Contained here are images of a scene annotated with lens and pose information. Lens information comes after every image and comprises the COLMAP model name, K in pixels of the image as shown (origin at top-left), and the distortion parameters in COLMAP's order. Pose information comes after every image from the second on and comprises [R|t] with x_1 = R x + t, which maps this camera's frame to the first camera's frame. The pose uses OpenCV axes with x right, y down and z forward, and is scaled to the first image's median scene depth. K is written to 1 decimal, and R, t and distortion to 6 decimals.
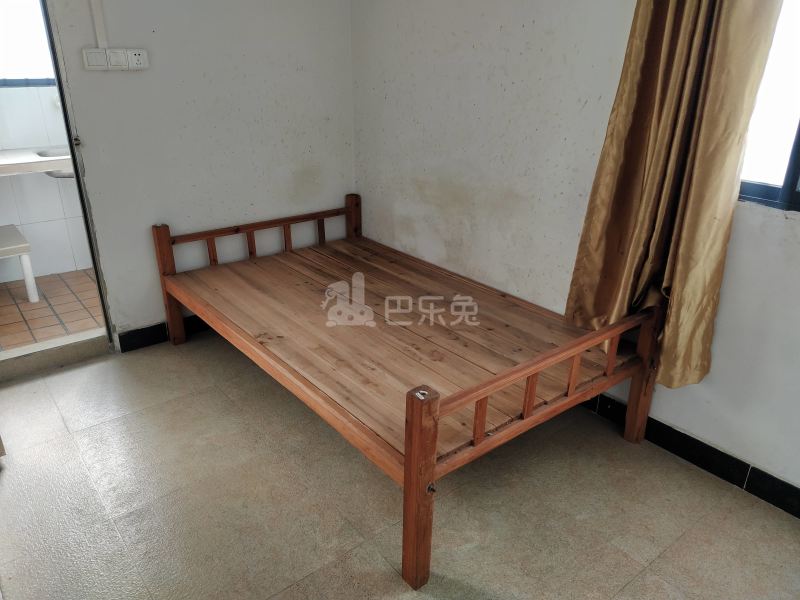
lens RADIAL K [[595.8, 0, 397.5], [0, 595.8, 311.8], [0, 0, 1]] dist [0.052505, -0.055914]
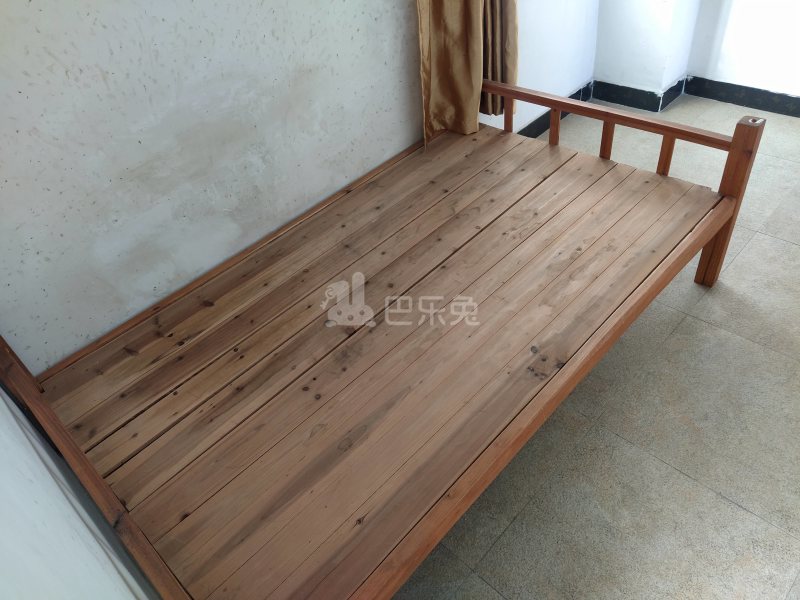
lens RADIAL K [[595.8, 0, 411.5], [0, 595.8, 306.6], [0, 0, 1]] dist [0.052505, -0.055914]
pose [[-0.140501, -0.666179, 0.732438, -0.507284], [0.502679, 0.589337, 0.632452, -0.382746], [-0.852979, 0.457041, 0.252072, 0.736972]]
